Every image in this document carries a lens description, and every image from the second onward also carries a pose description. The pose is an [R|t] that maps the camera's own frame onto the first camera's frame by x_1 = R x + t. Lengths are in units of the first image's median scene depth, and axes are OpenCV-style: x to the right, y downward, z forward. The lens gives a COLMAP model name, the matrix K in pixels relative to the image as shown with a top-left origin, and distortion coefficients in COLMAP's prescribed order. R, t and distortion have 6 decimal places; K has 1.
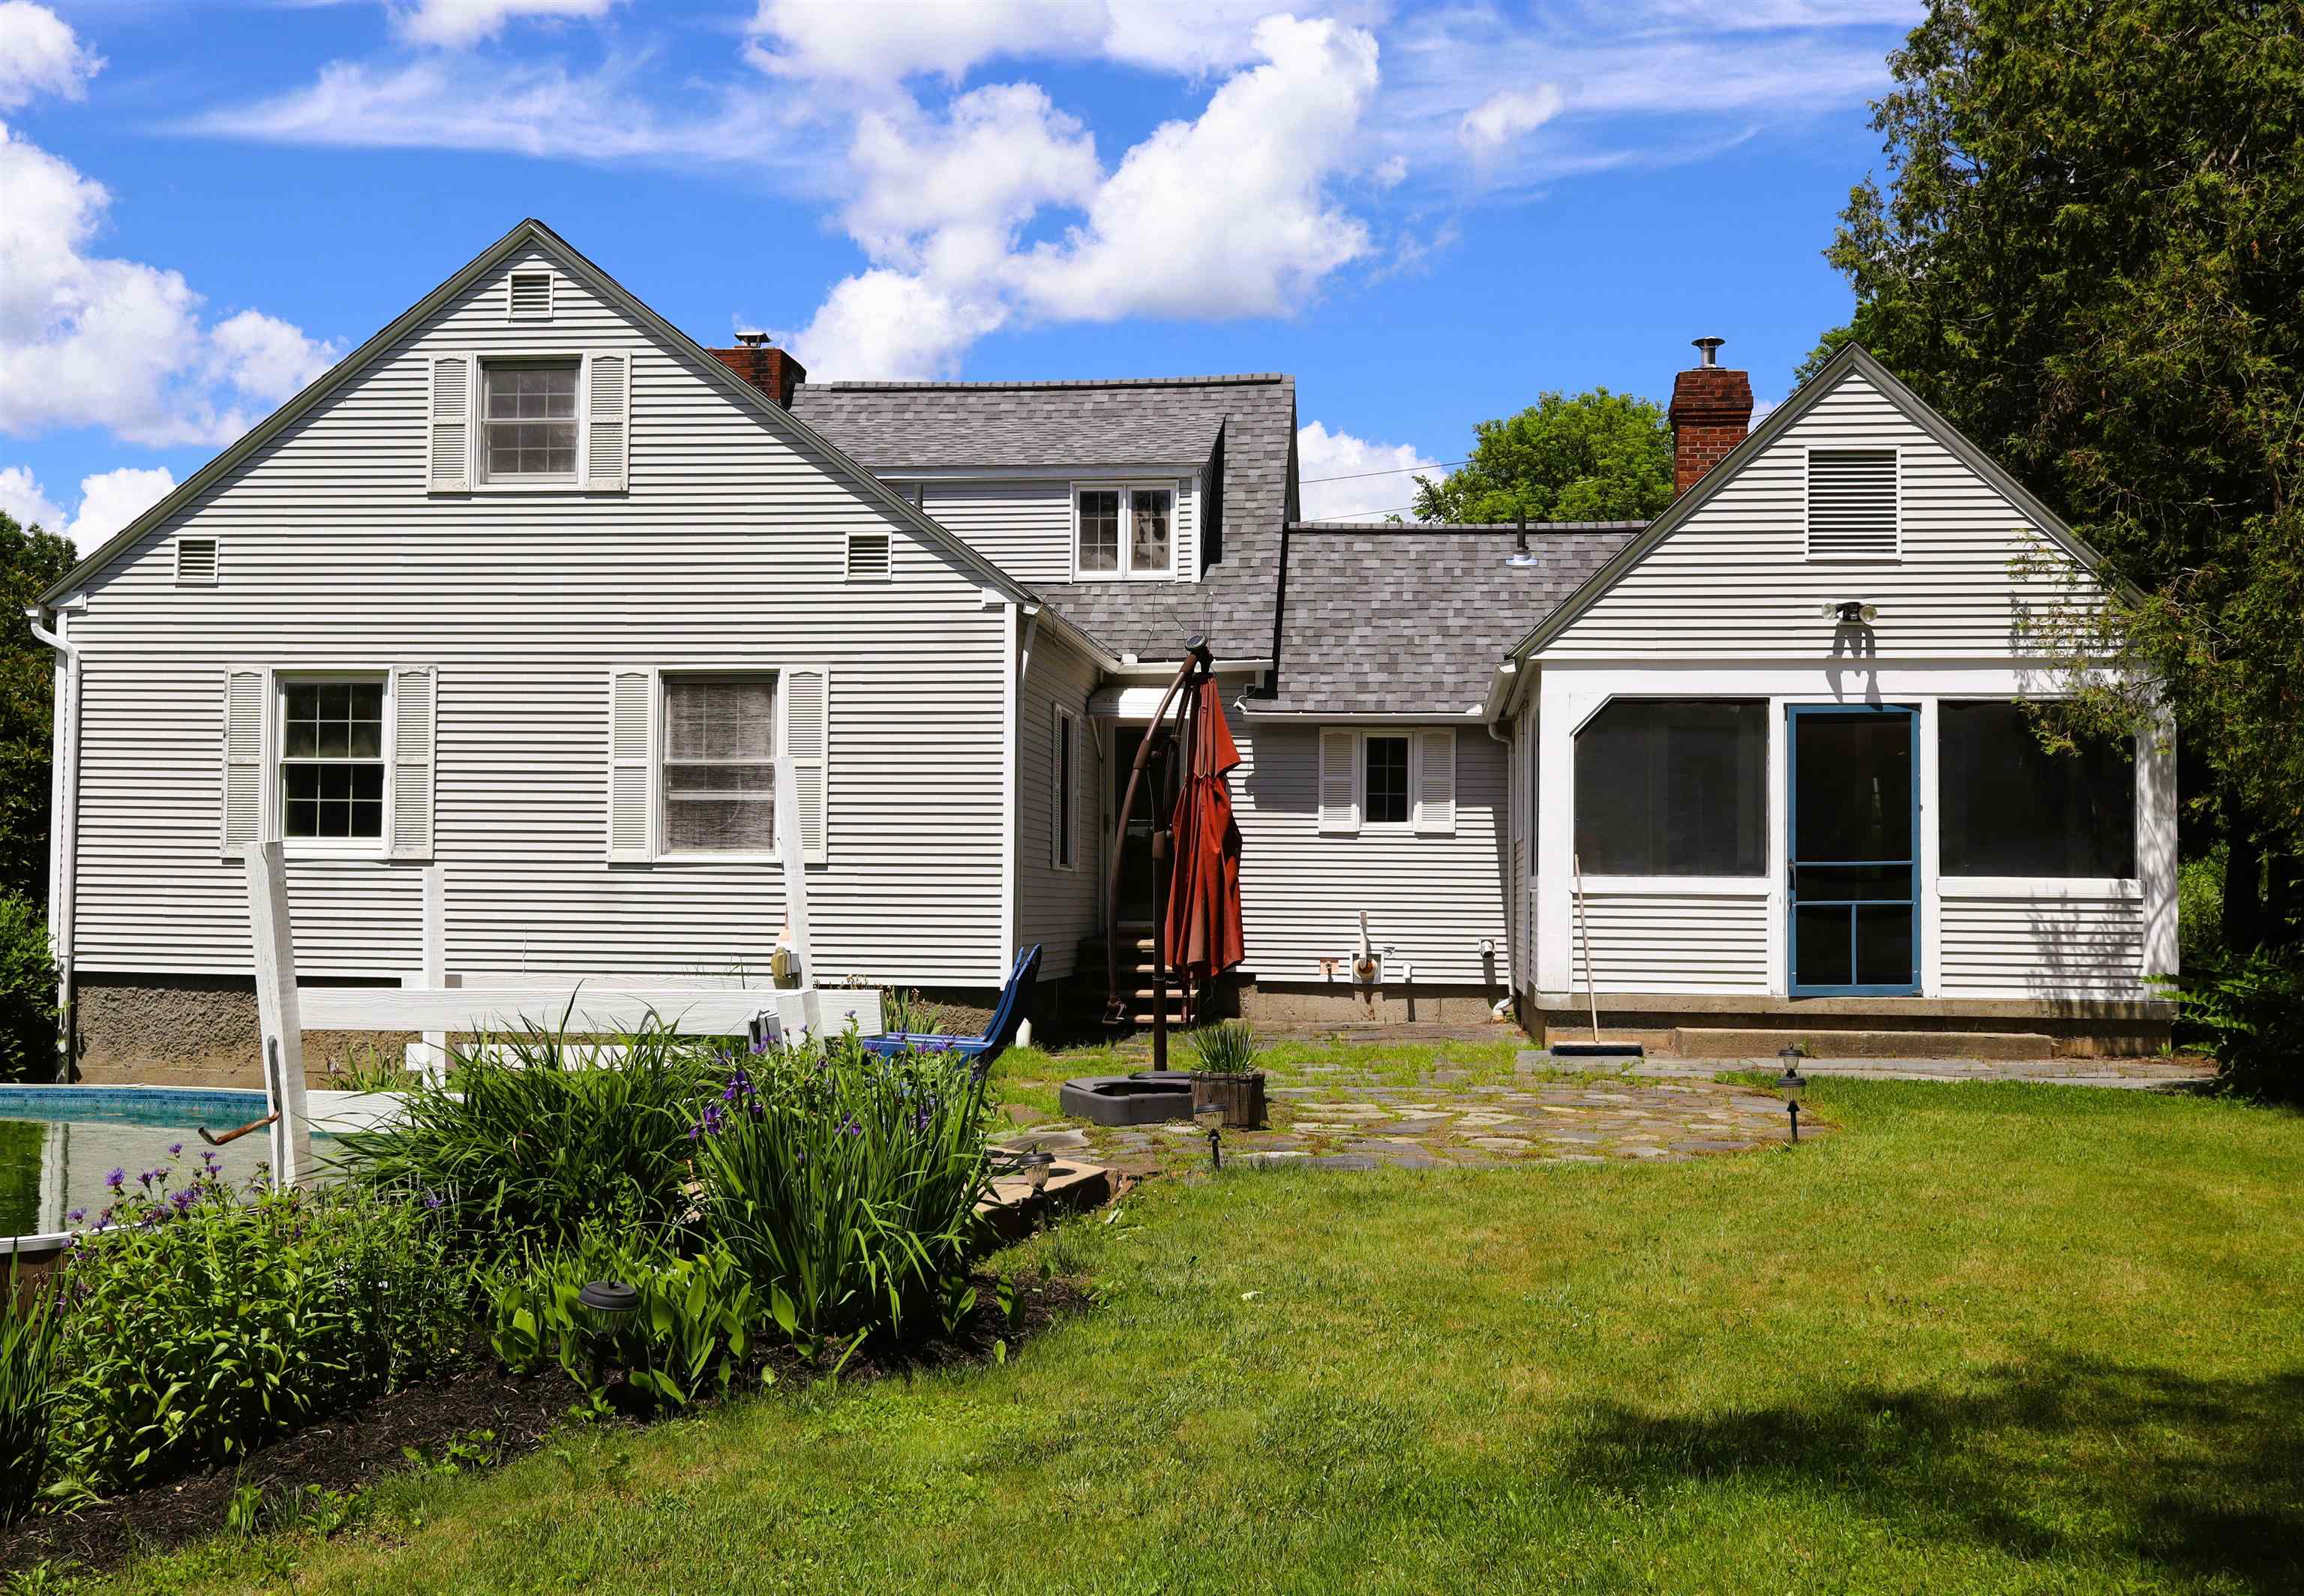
lens RADIAL K [[2661.7, 0, 1151.4], [0, 2661.7, 791.5], [0, 0, 1]] dist [0.006920, 0.000000]
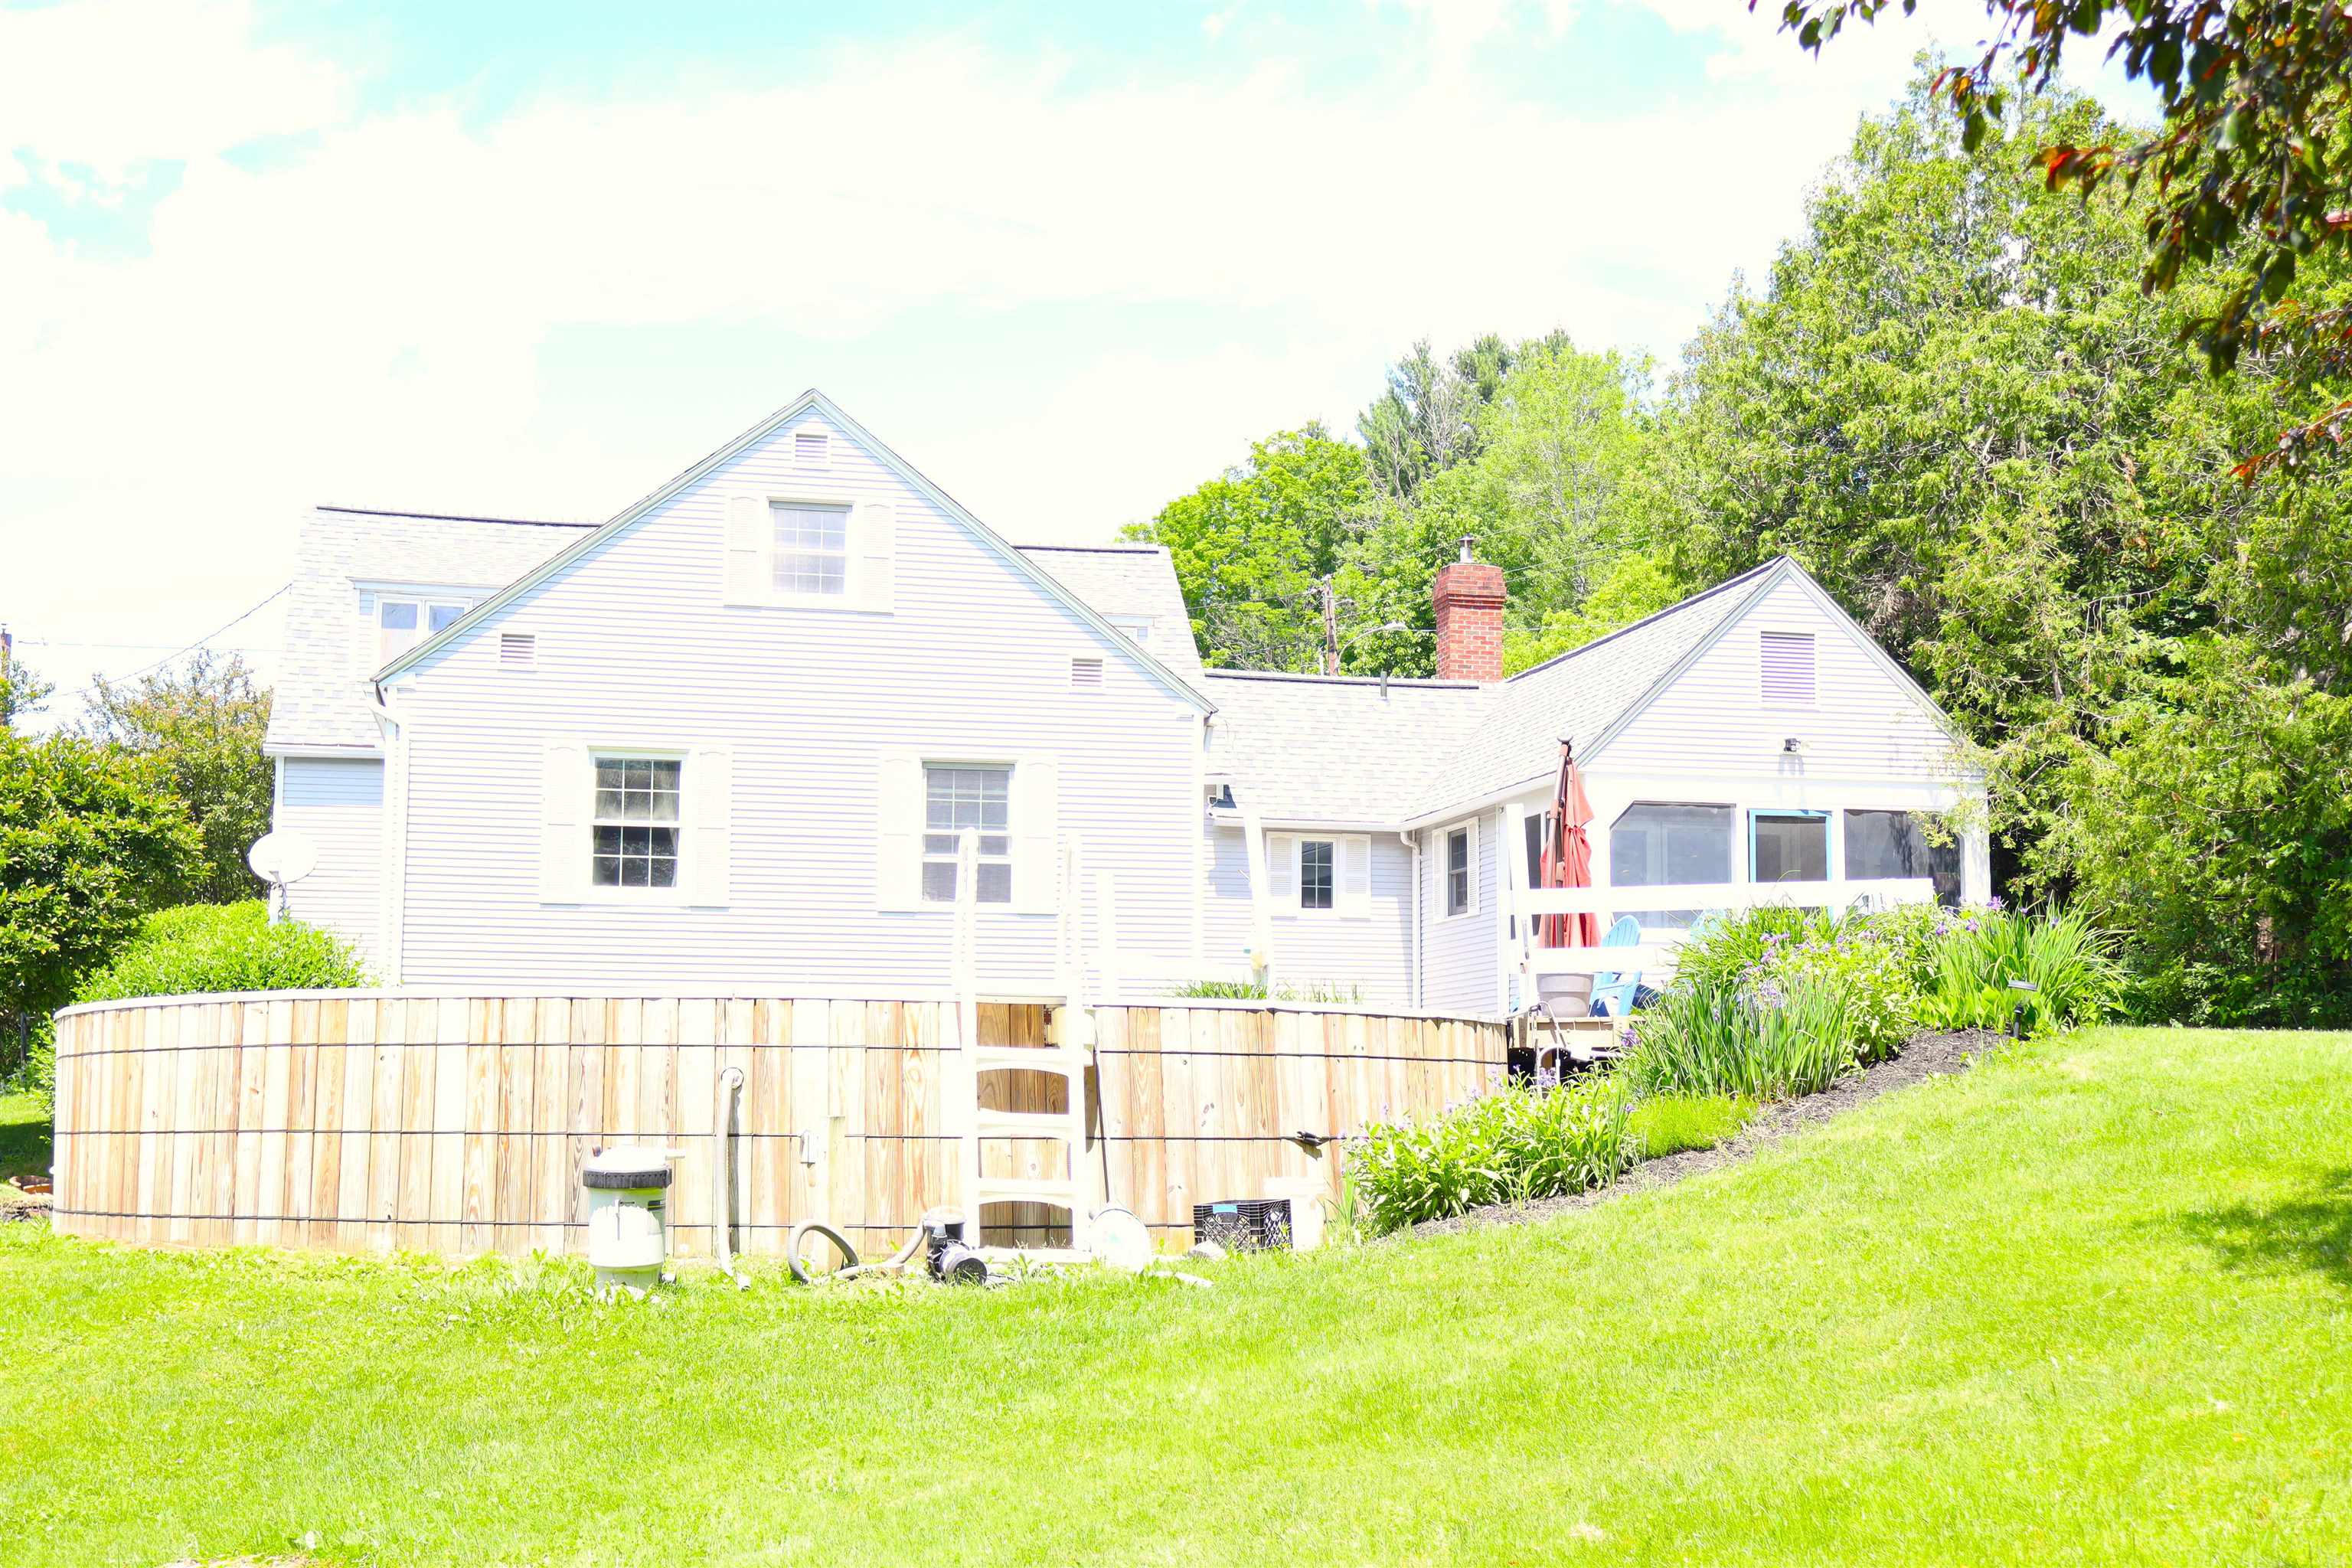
lens RADIAL K [[2952.3, 0, 1176.4], [0, 2952.3, 787.2], [0, 0, 1]] dist [-0.025725, 0.000000]
pose [[0.931737, 0.034967, 0.361447, -0.563246], [-0.008117, 0.997110, -0.075539, 0.070806], [-0.363044, 0.067448, 0.929328, -0.318419]]
